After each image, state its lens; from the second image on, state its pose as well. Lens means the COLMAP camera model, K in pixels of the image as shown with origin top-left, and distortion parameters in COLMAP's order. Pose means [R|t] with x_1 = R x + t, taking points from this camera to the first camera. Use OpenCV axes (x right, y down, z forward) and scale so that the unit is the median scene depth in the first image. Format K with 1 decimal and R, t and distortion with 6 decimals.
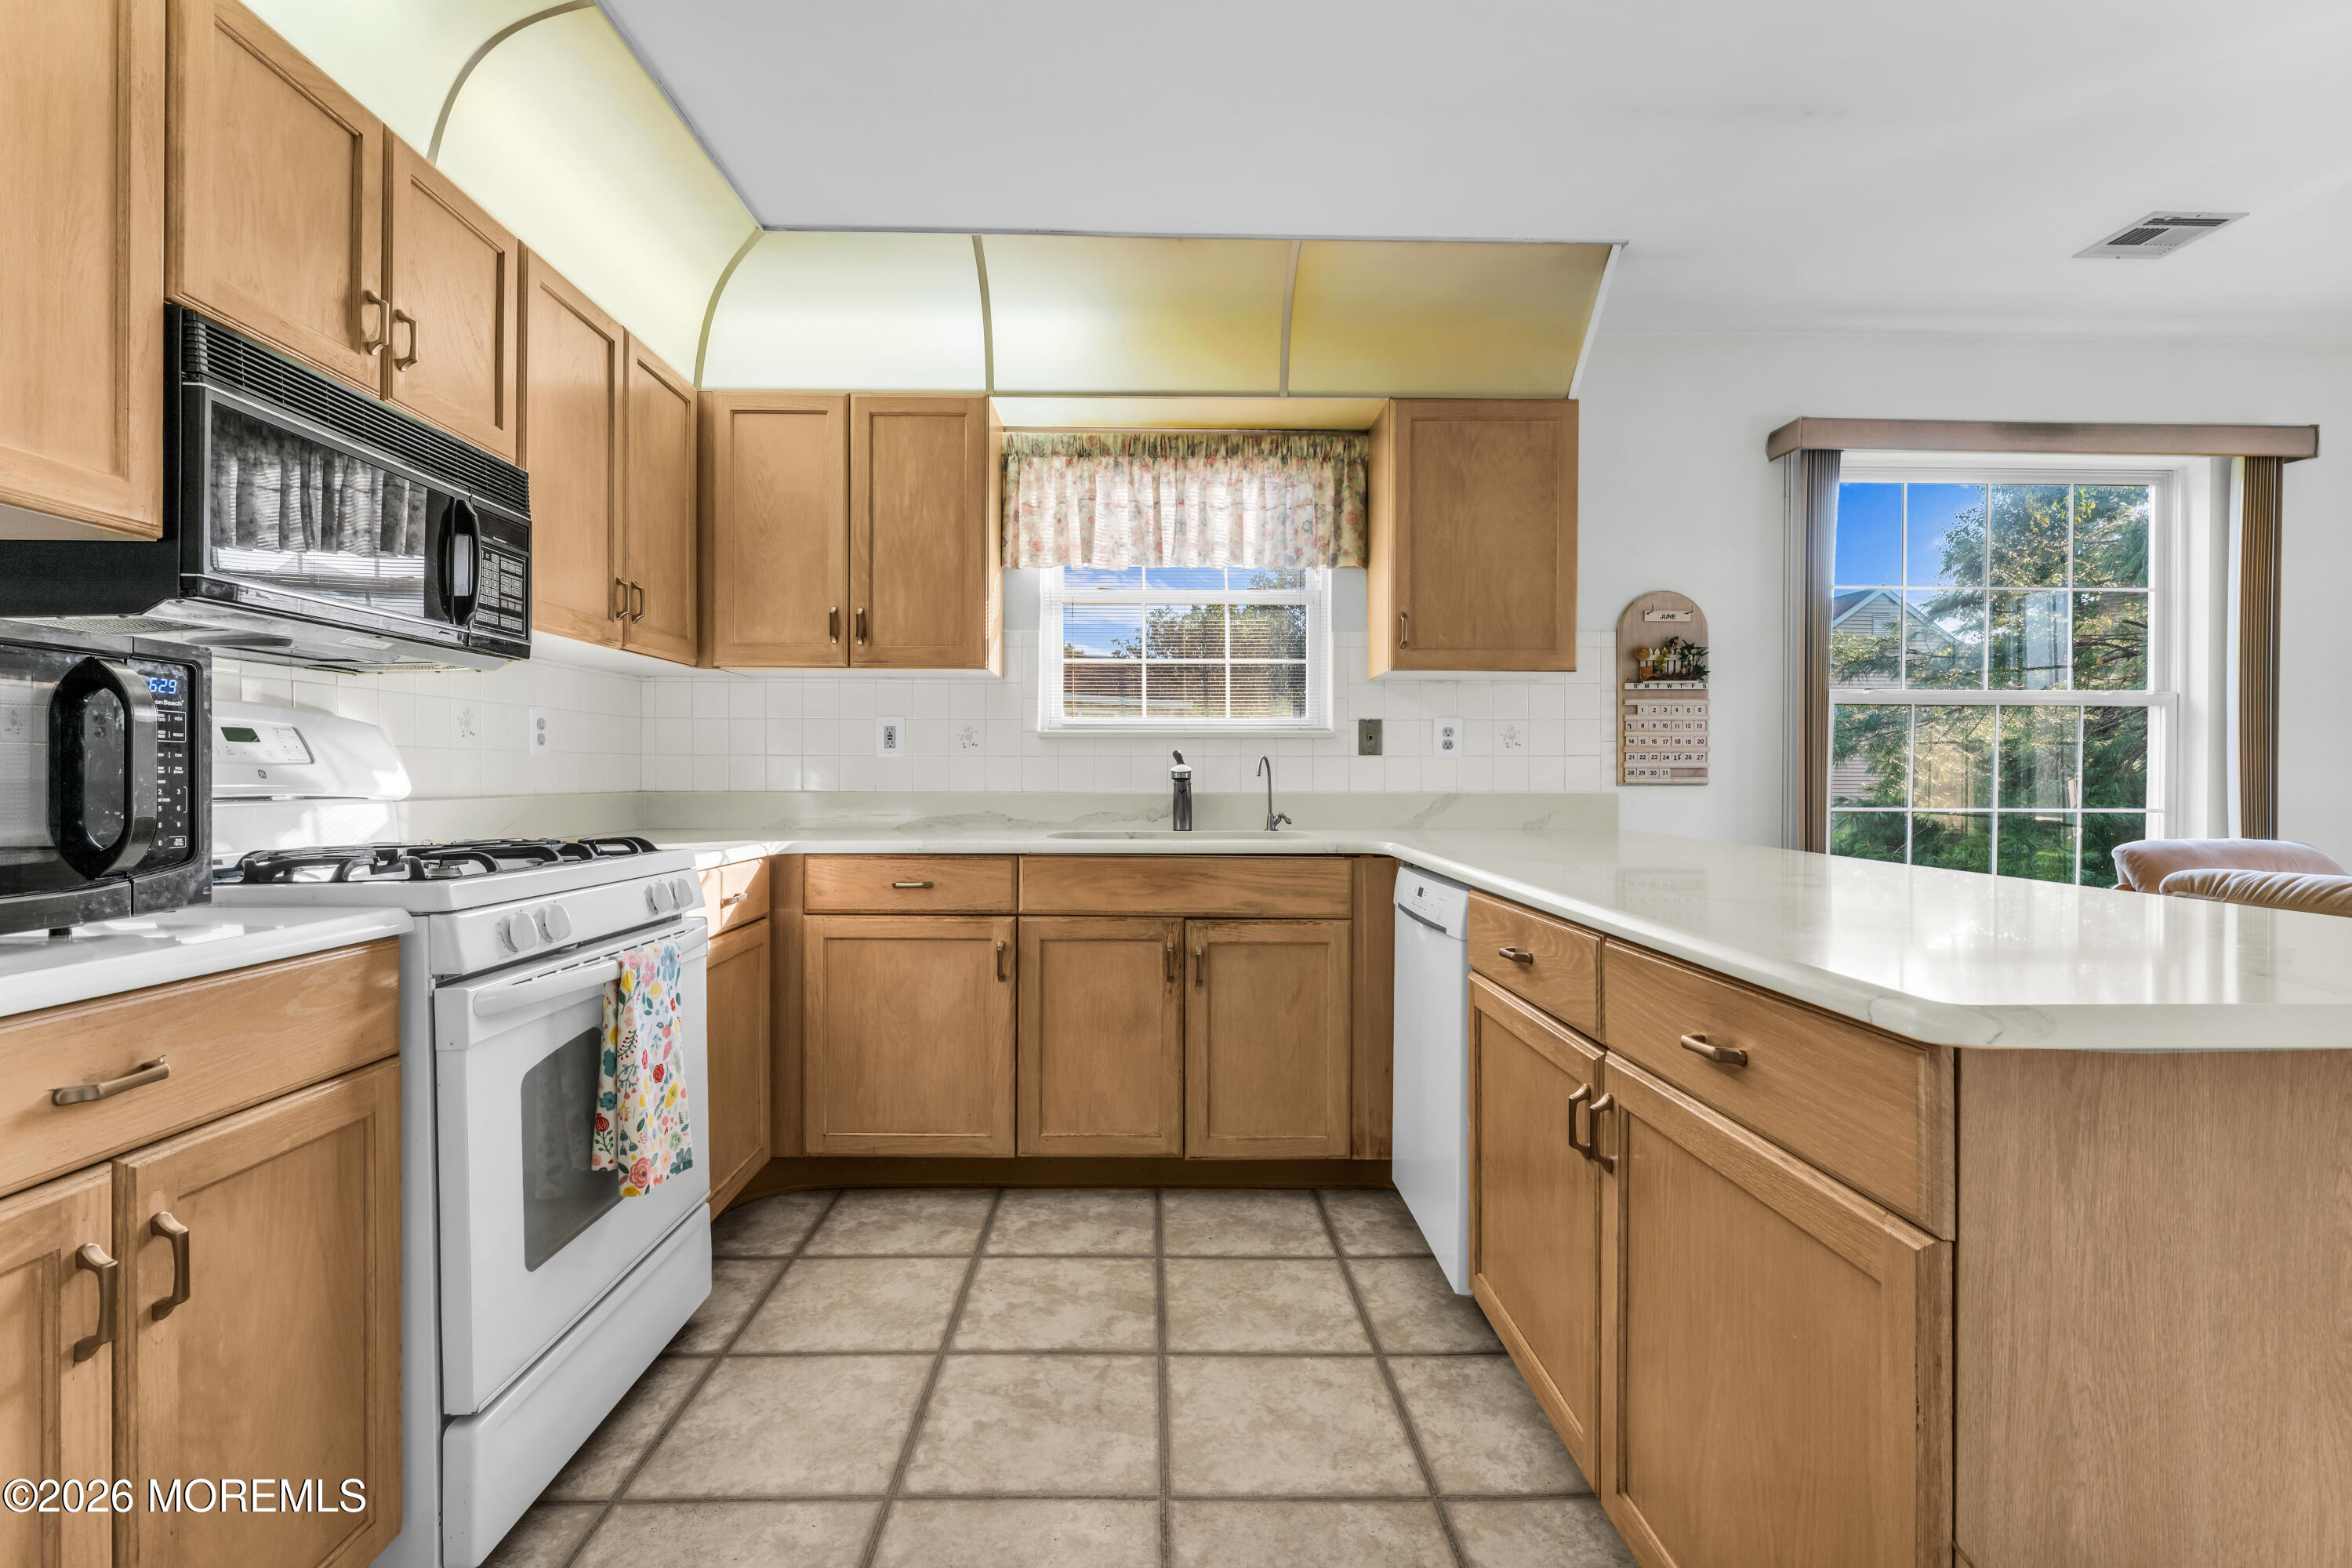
lens RADIAL K [[1093.2, 0, 1182.7], [0, 1093.2, 781.8], [0, 0, 1]] dist [0.002540, -0.001501]
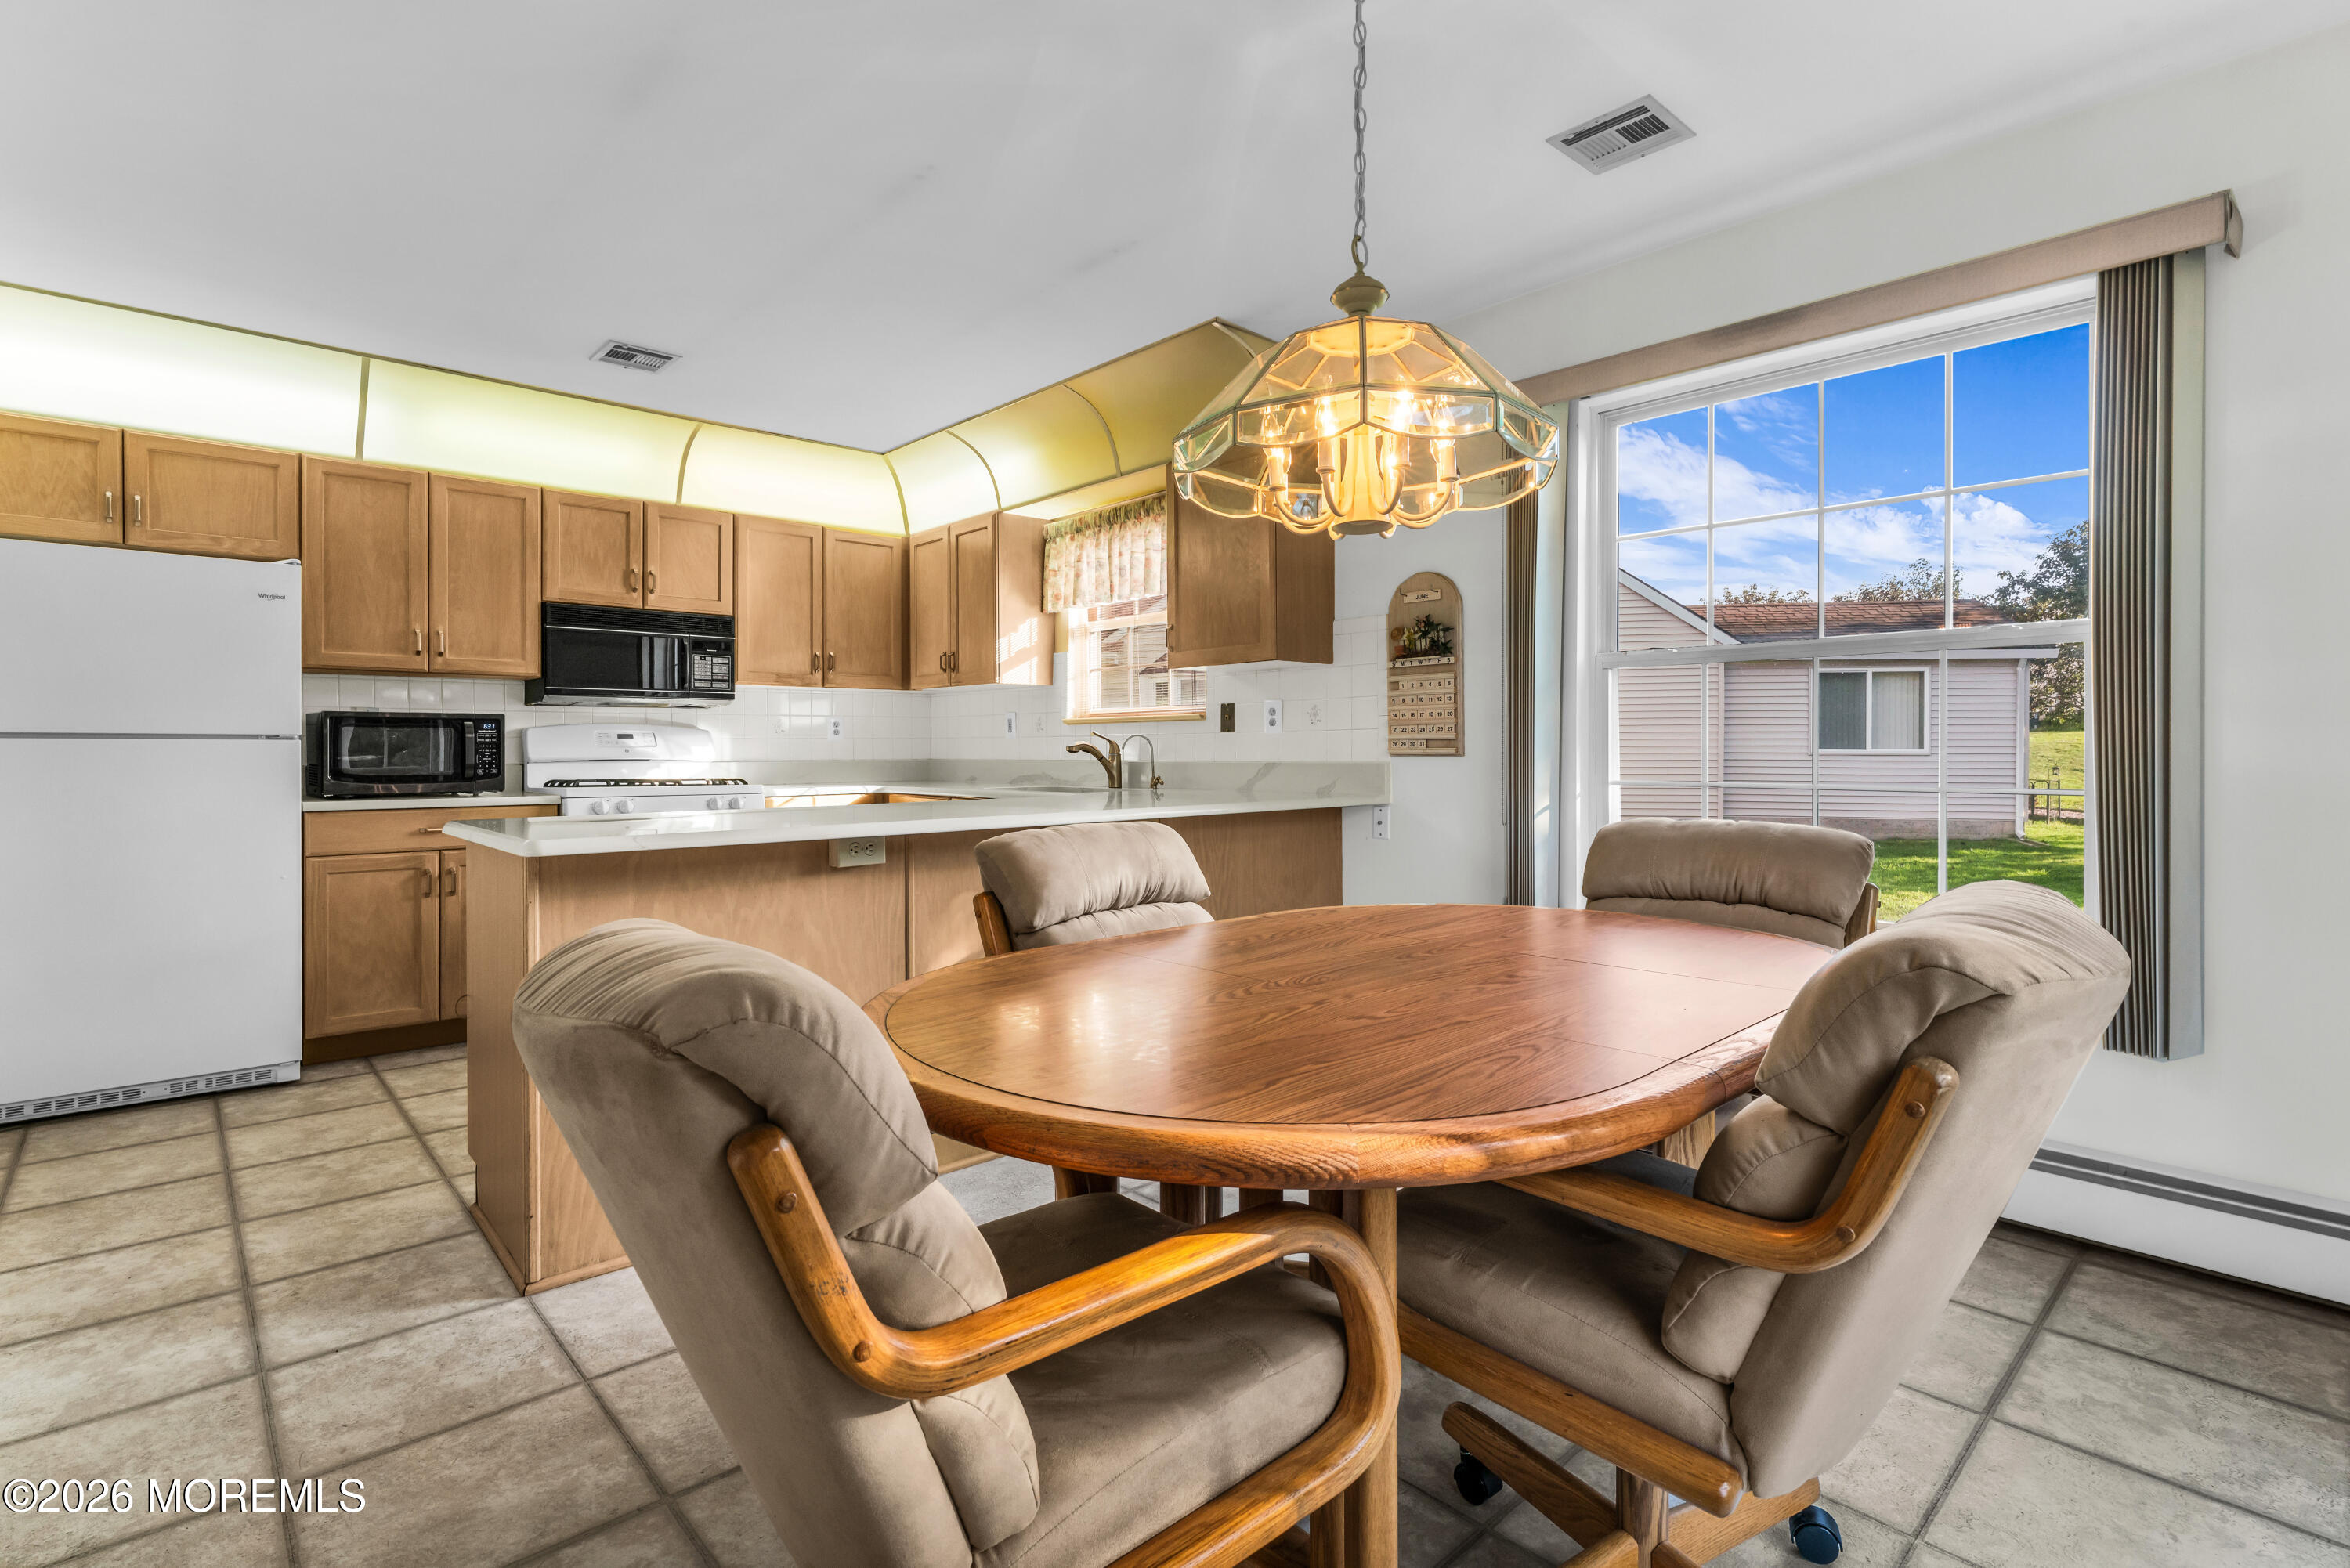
lens RADIAL K [[1092.1, 0, 1142.0], [0, 1092.1, 749.1], [0, 0, 1]] dist [0.002540, -0.001501]
pose [[0.655489, -0.004665, -0.755191, 1.308957], [0.001235, 0.999986, -0.005105, 0.002552], [0.755204, 0.002414, 0.655485, 0.122443]]
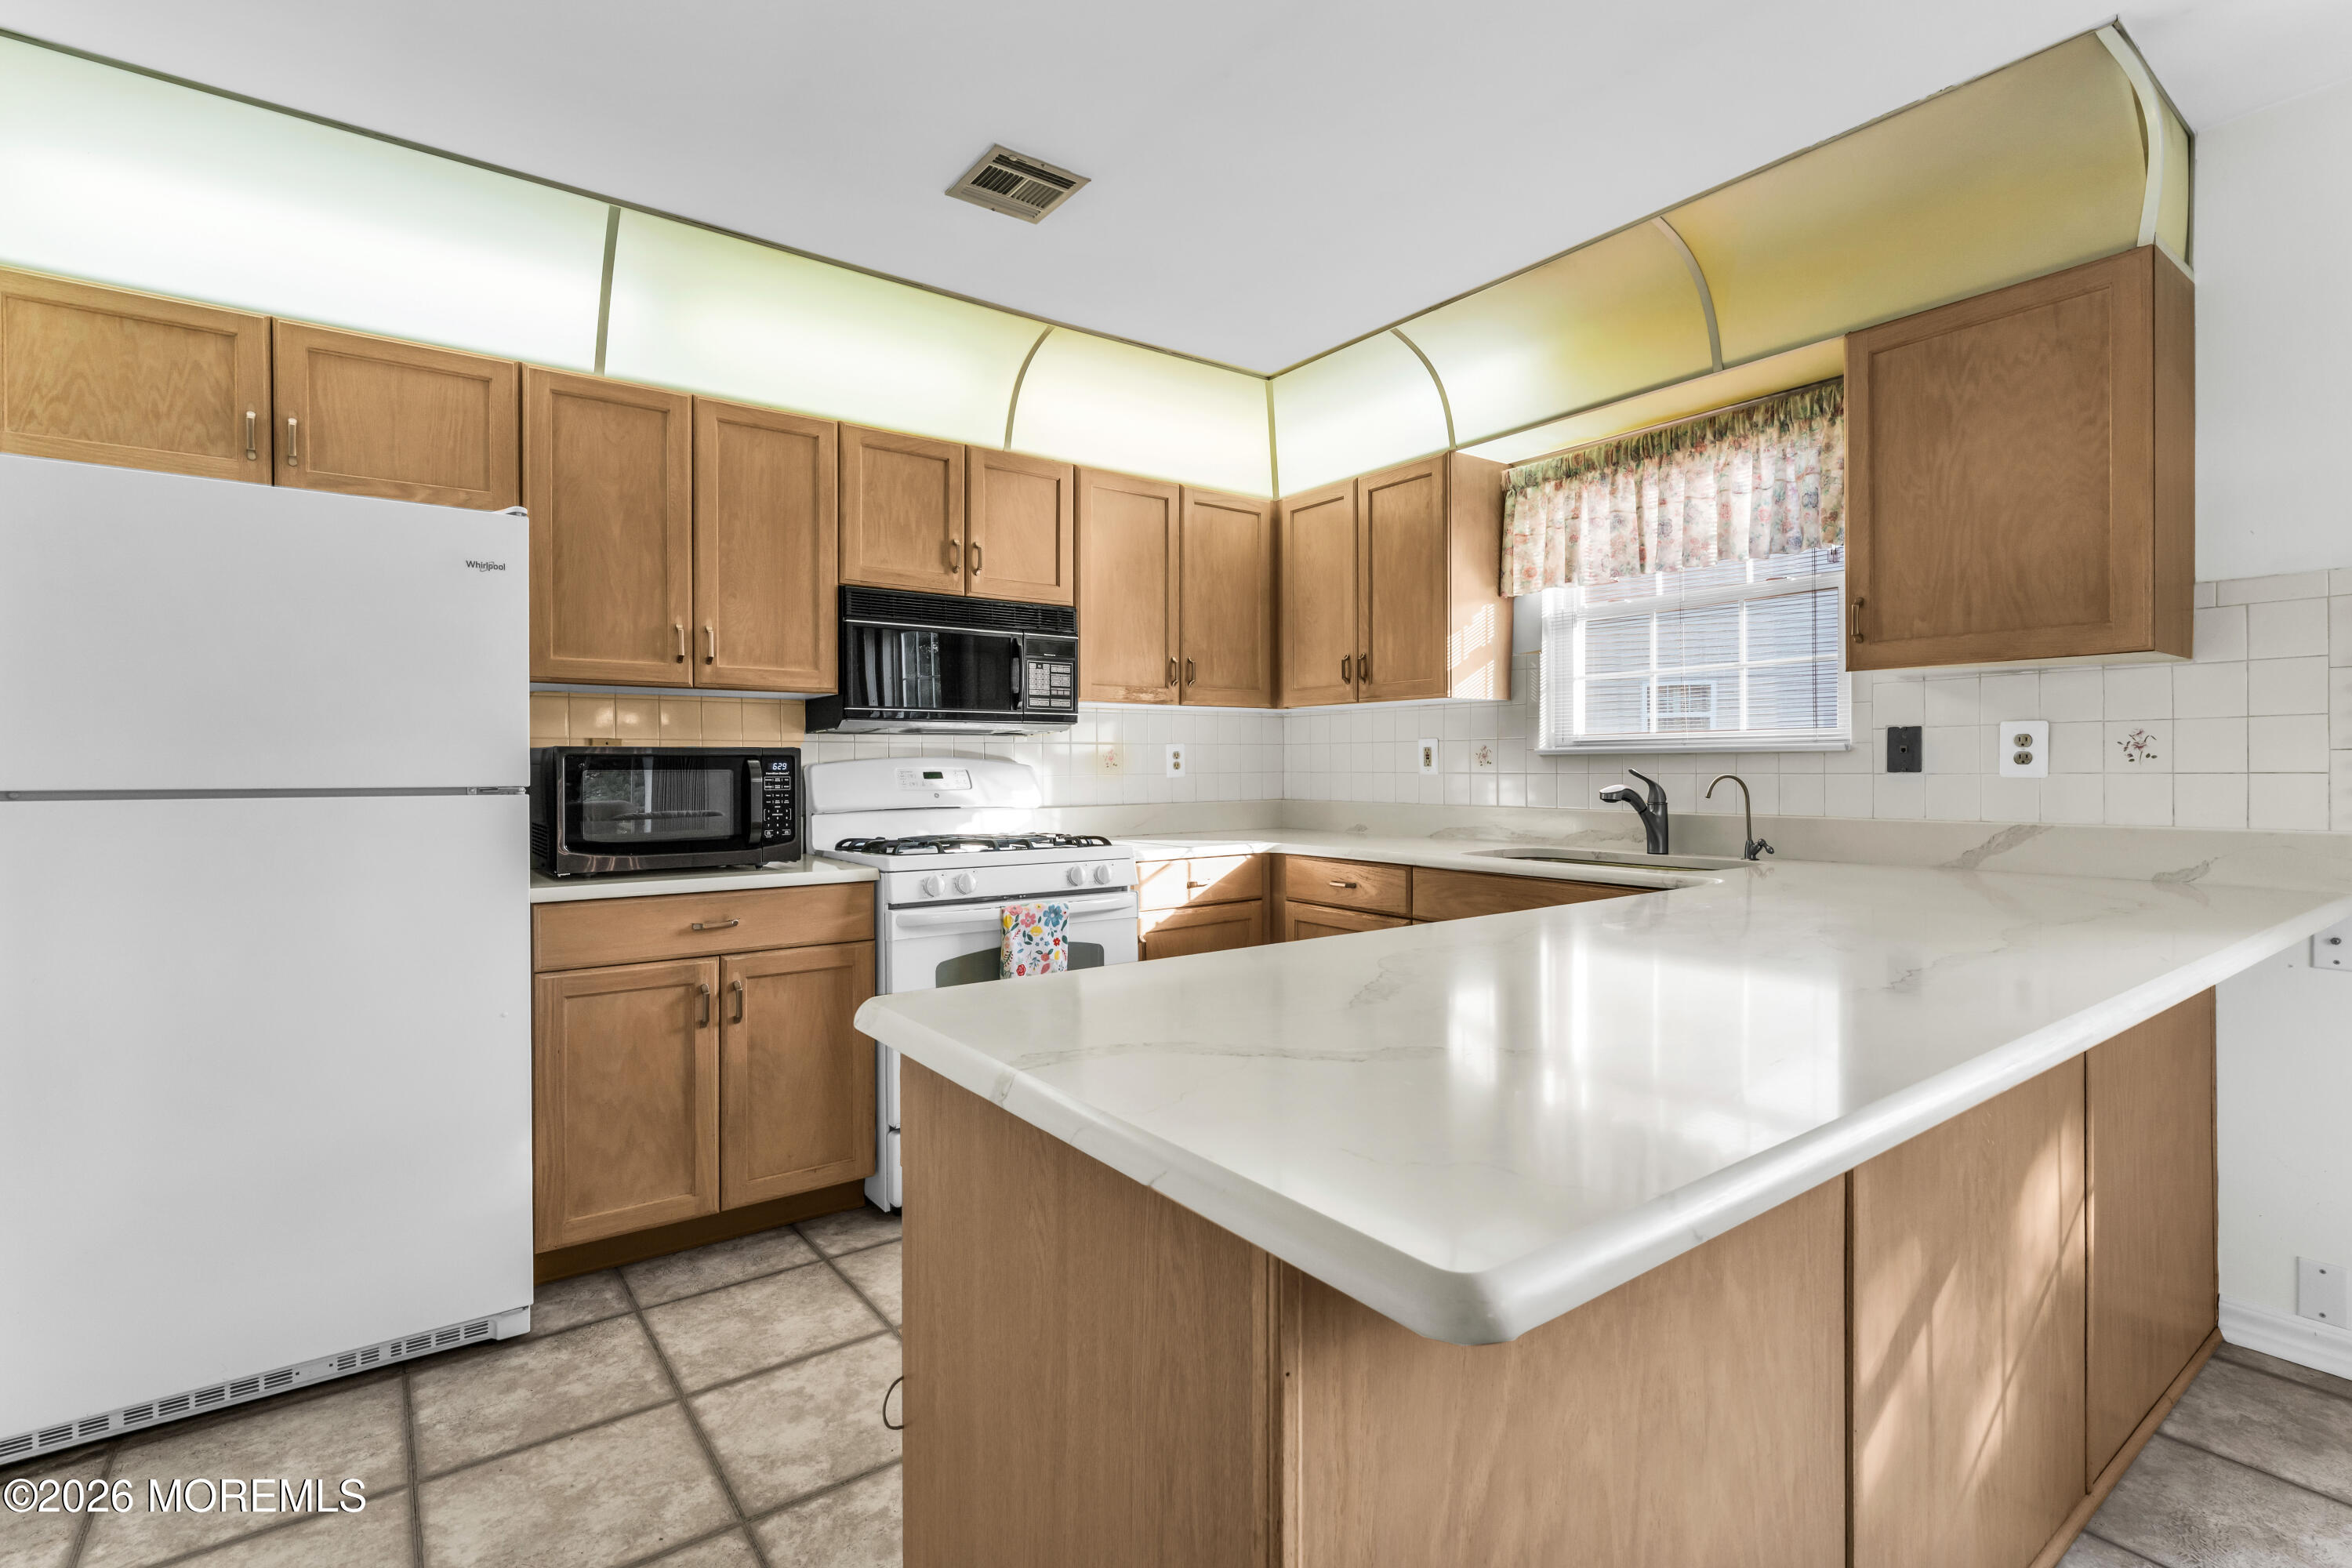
lens RADIAL K [[1093.2, 0, 1162.7], [0, 1093.2, 771.0], [0, 0, 1]] dist [0.002540, -0.001501]
pose [[0.574632, -0.001140, -0.818411, 0.630223], [0.001669, 0.999999, -0.000220, -0.032110], [0.818410, -0.001239, 0.574633, 0.136244]]
